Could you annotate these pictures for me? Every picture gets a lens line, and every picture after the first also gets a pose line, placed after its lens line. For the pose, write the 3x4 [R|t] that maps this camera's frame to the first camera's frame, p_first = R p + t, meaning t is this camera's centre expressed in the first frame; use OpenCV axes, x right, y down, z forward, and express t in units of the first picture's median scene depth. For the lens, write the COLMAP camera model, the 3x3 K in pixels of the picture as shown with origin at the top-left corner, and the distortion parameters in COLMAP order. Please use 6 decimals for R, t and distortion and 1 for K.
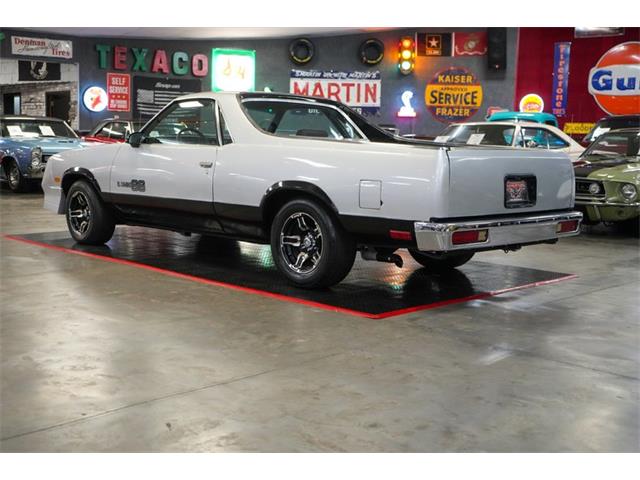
lens RADIAL K [[818.4, 0, 306.1], [0, 818.4, 239.5], [0, 0, 1]] dist [-0.013162, 0.000000]
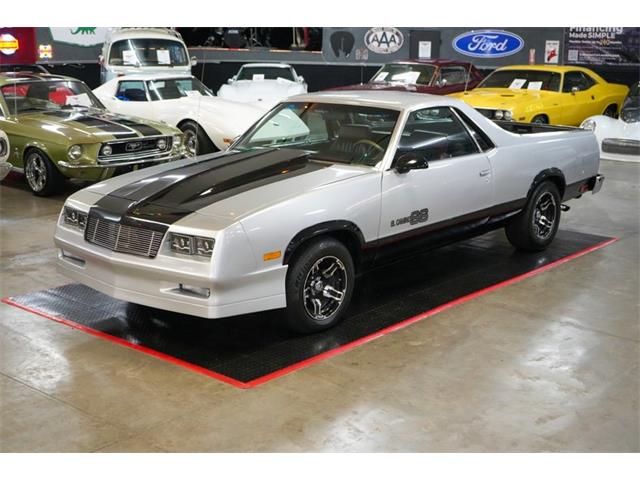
lens RADIAL K [[946.8, 0, 316.8], [0, 946.8, 241.9], [0, 0, 1]] dist [-0.019579, 0.000000]
pose [[-0.077206, -0.245232, 0.966385, -0.403288], [0.114316, 0.960709, 0.252925, -0.105429], [-0.990440, 0.130001, -0.046139, 0.407233]]
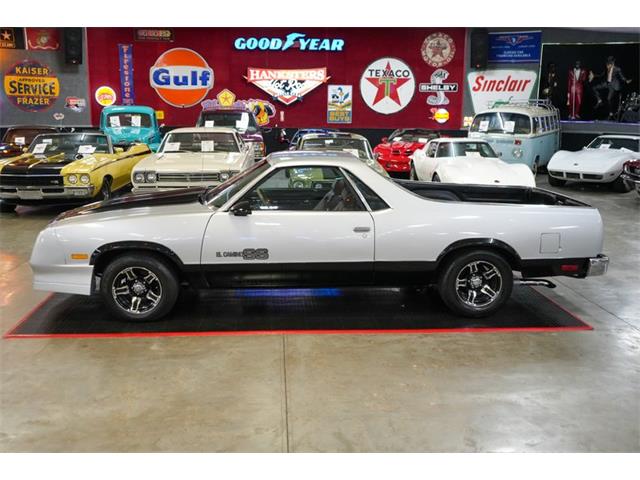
lens RADIAL K [[631.1, 0, 303.3], [0, 631.1, 248.0], [0, 0, 1]] dist [0.008077, 0.000000]
pose [[0.659909, -0.183922, 0.728487, -0.257463], [0.095272, 0.982233, 0.161683, -0.068102], [-0.745281, -0.037292, 0.665707, 0.156447]]
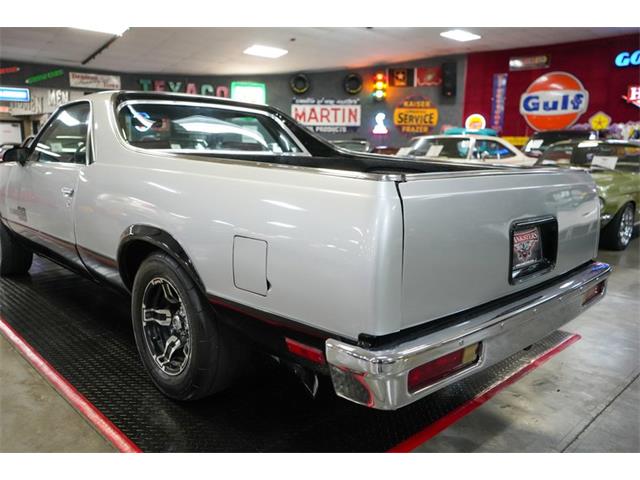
lens RADIAL K [[511.4, 0, 314.8], [0, 511.4, 240.6], [0, 0, 1]] dist [-0.030978, 0.027688]
pose [[0.999849, -0.005327, -0.016518, 0.032657], [0.006193, 0.998585, 0.052820, -0.022883], [0.016213, -0.052915, 0.998467, 0.178668]]
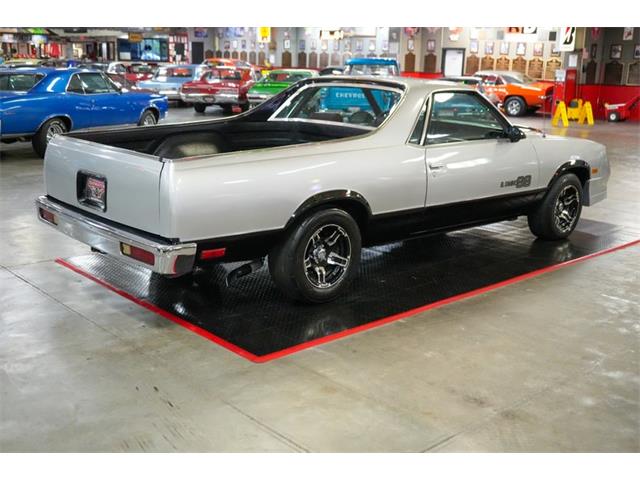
lens RADIAL K [[744.5, 0, 311.1], [0, 744.5, 237.7], [0, 0, 1]] dist [0.010743, 0.000000]
pose [[-0.036113, 0.209836, -0.977070, 0.293712], [-0.146643, 0.966011, 0.212881, -0.060740], [0.988530, 0.150968, -0.004114, 0.339363]]
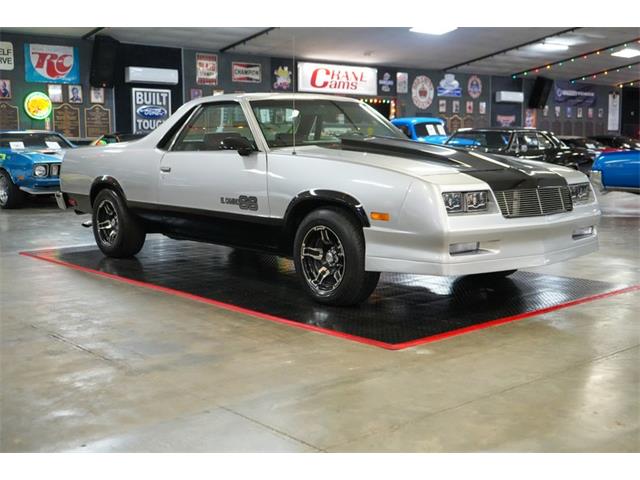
lens RADIAL K [[800.5, 0, 315.5], [0, 800.5, 242.7], [0, 0, 1]] dist [0.002140, 0.000000]
pose [[-0.997986, -0.022971, 0.059126, -0.059300], [-0.008074, 0.970545, 0.240783, -0.084263], [-0.062915, 0.239821, -0.968776, 0.695581]]
